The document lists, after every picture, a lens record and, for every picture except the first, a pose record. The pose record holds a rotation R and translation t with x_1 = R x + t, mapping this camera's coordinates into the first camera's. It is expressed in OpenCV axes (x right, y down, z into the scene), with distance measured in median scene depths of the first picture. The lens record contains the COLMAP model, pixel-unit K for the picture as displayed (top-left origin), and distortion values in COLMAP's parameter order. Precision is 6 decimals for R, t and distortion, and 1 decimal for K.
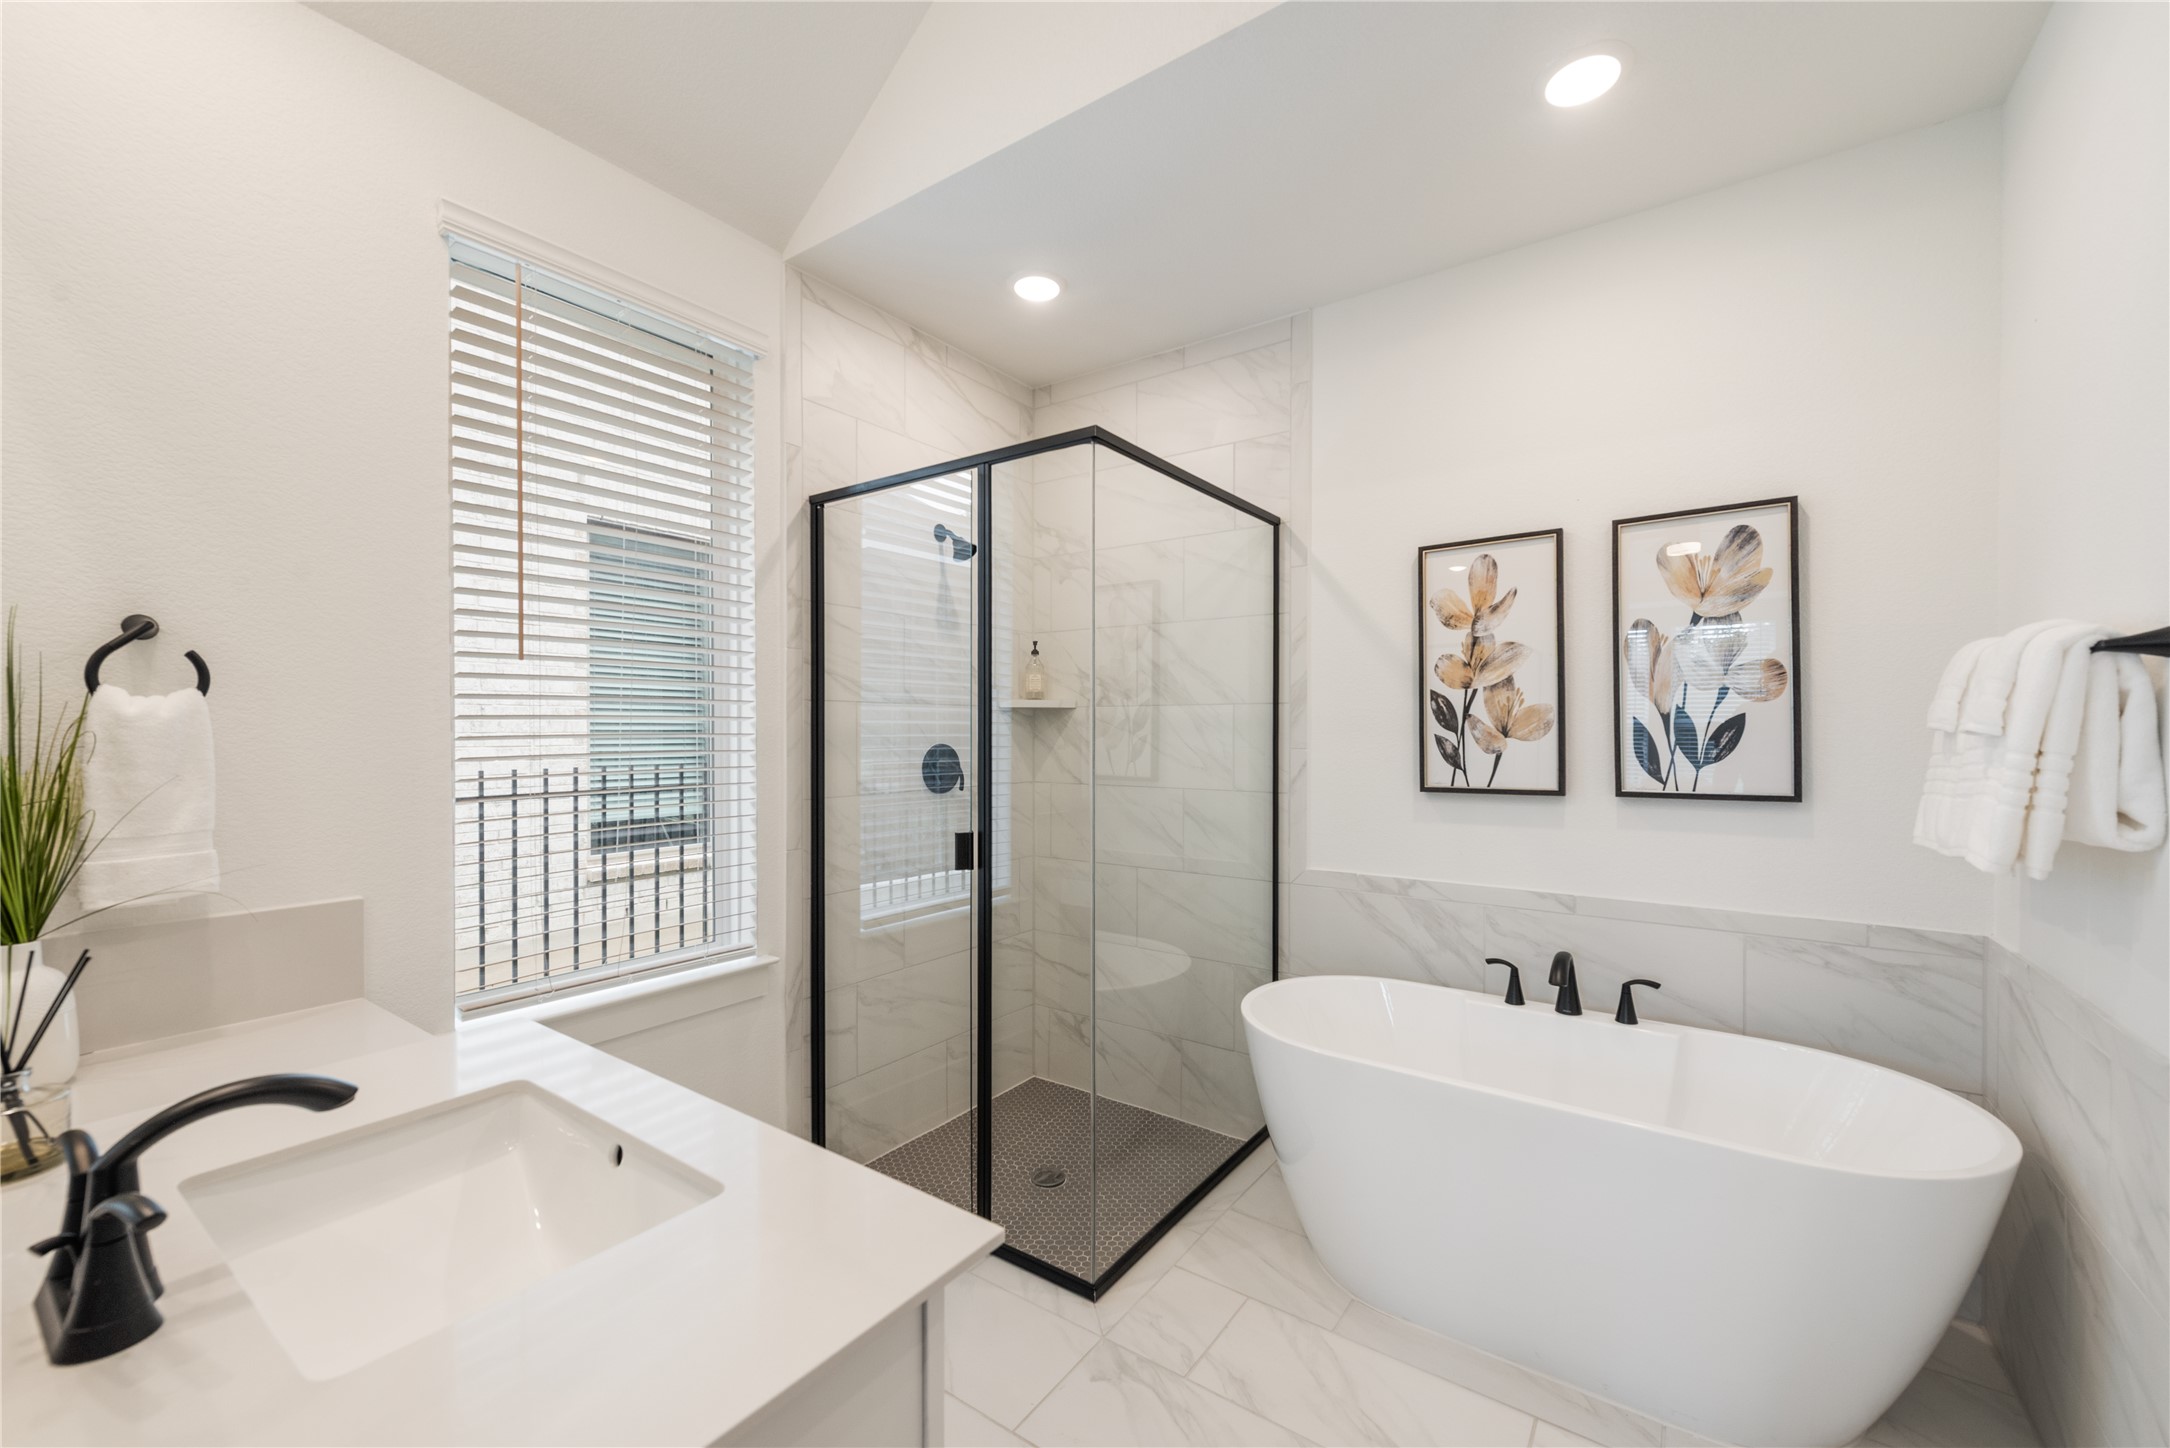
lens RADIAL K [[846.8, 0, 1087.5], [0, 846.8, 738.1], [0, 0, 1]] dist [-0.000222, -0.000036]
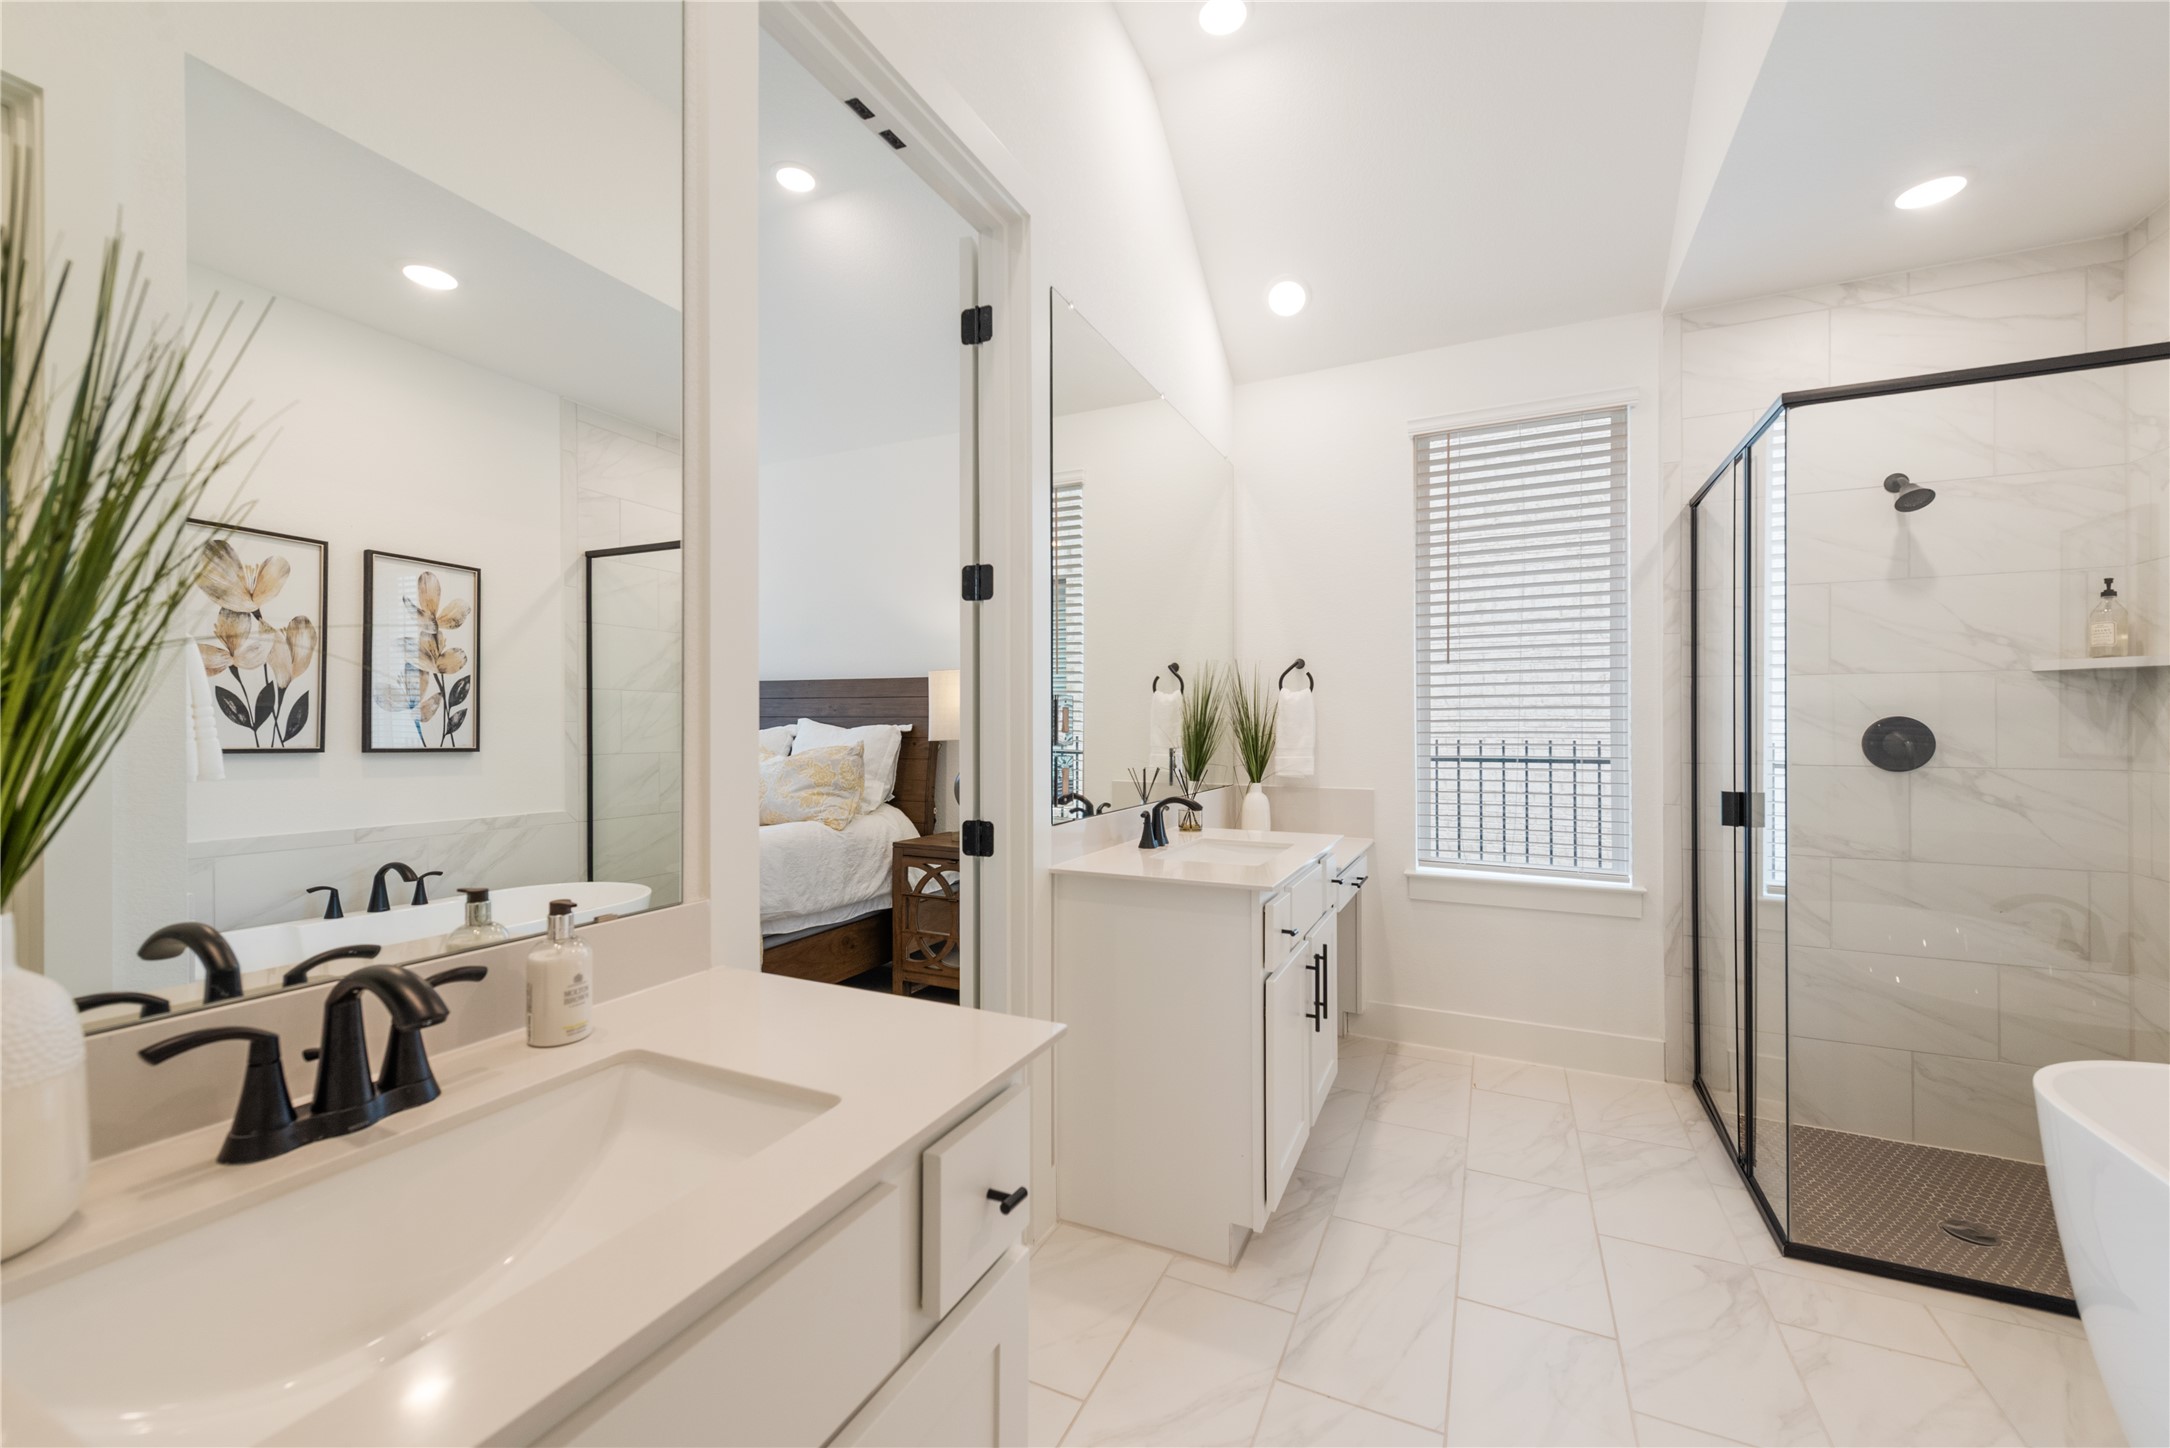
lens RADIAL K [[846.8, 0, 1096.3], [0, 846.8, 720.7], [0, 0, 1]] dist [-0.000222, -0.000036]
pose [[0.169180, -0.005545, -0.985570, 0.719198], [-0.011222, 0.999909, -0.007552, 0.035061], [0.985521, 0.012338, 0.169102, 0.009092]]
